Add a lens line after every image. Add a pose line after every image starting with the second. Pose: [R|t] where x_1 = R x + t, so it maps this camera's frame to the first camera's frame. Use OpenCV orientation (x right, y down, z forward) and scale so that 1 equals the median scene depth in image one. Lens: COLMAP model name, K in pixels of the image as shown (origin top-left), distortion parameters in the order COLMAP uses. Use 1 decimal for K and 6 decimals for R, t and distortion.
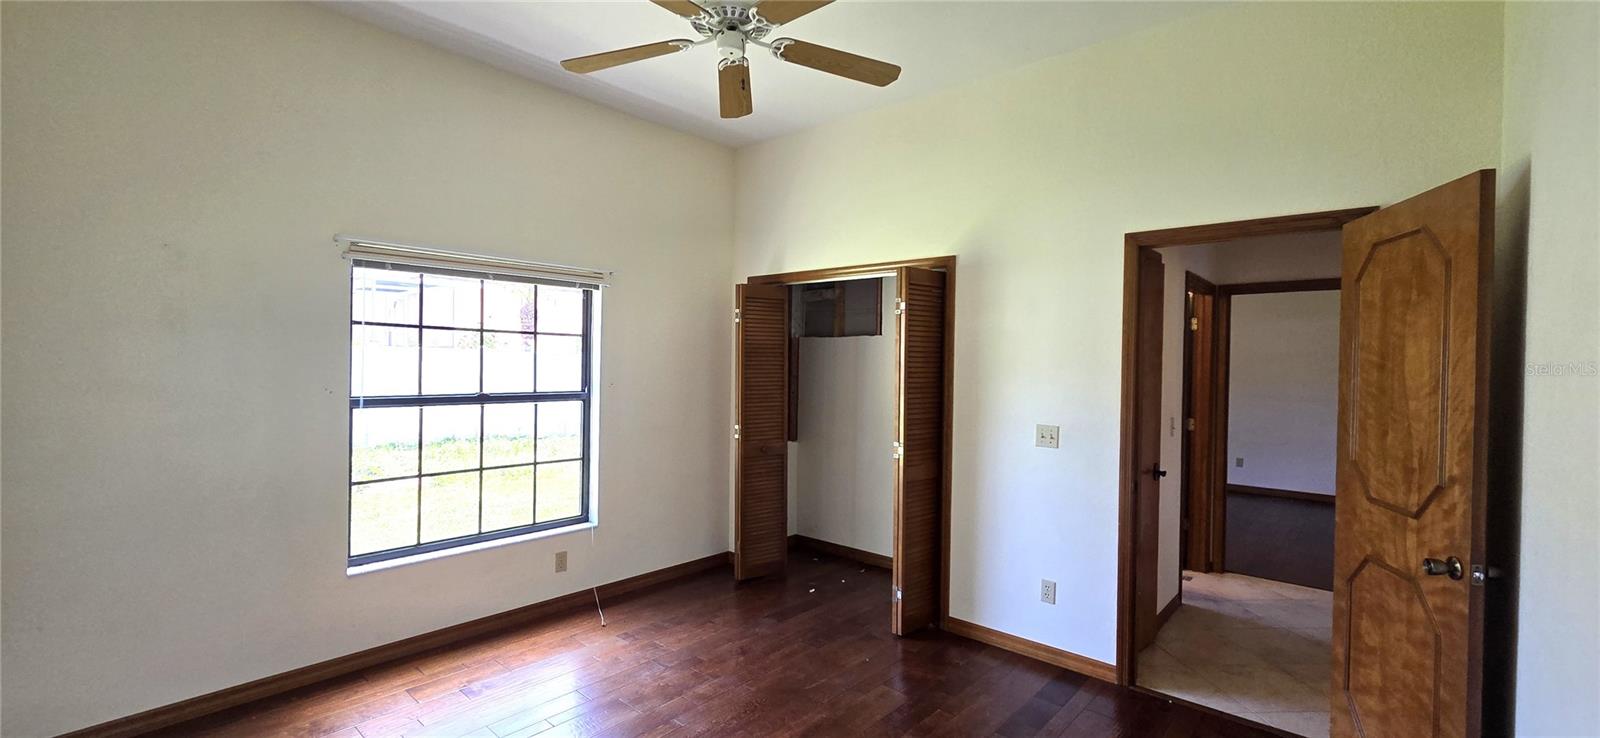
lens RADIAL K [[651.3, 0, 803.5], [0, 651.3, 369.2], [0, 0, 1]] dist [0.006665, -0.001882]
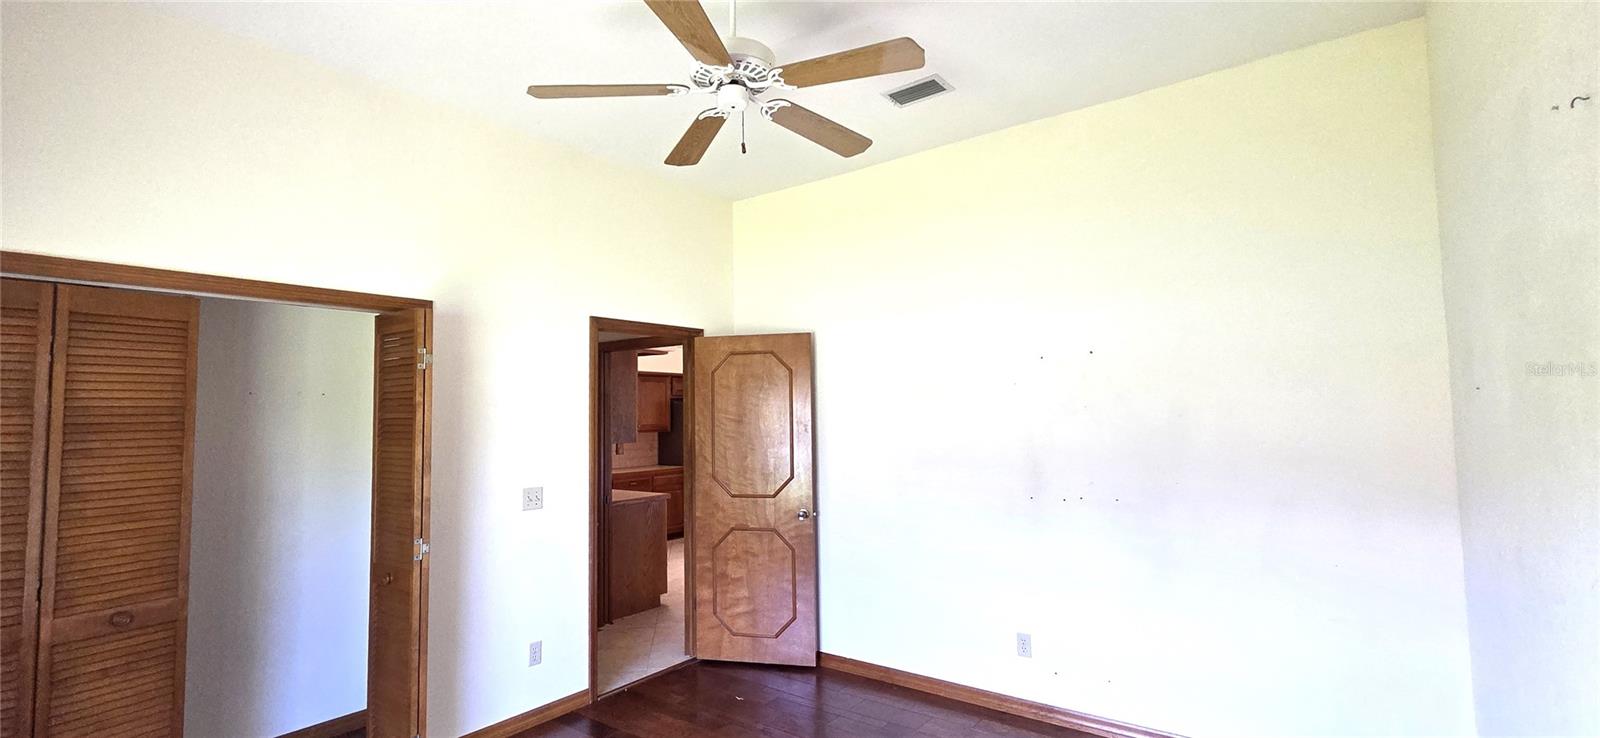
lens RADIAL K [[651.3, 0, 799.3], [0, 651.3, 374.7], [0, 0, 1]] dist [0.006665, -0.001882]
pose [[-0.029158, 0.045773, 0.998526, -0.924336], [0.025152, 0.998668, -0.045045, -0.046156], [-0.999258, 0.023802, -0.030270, 0.854526]]
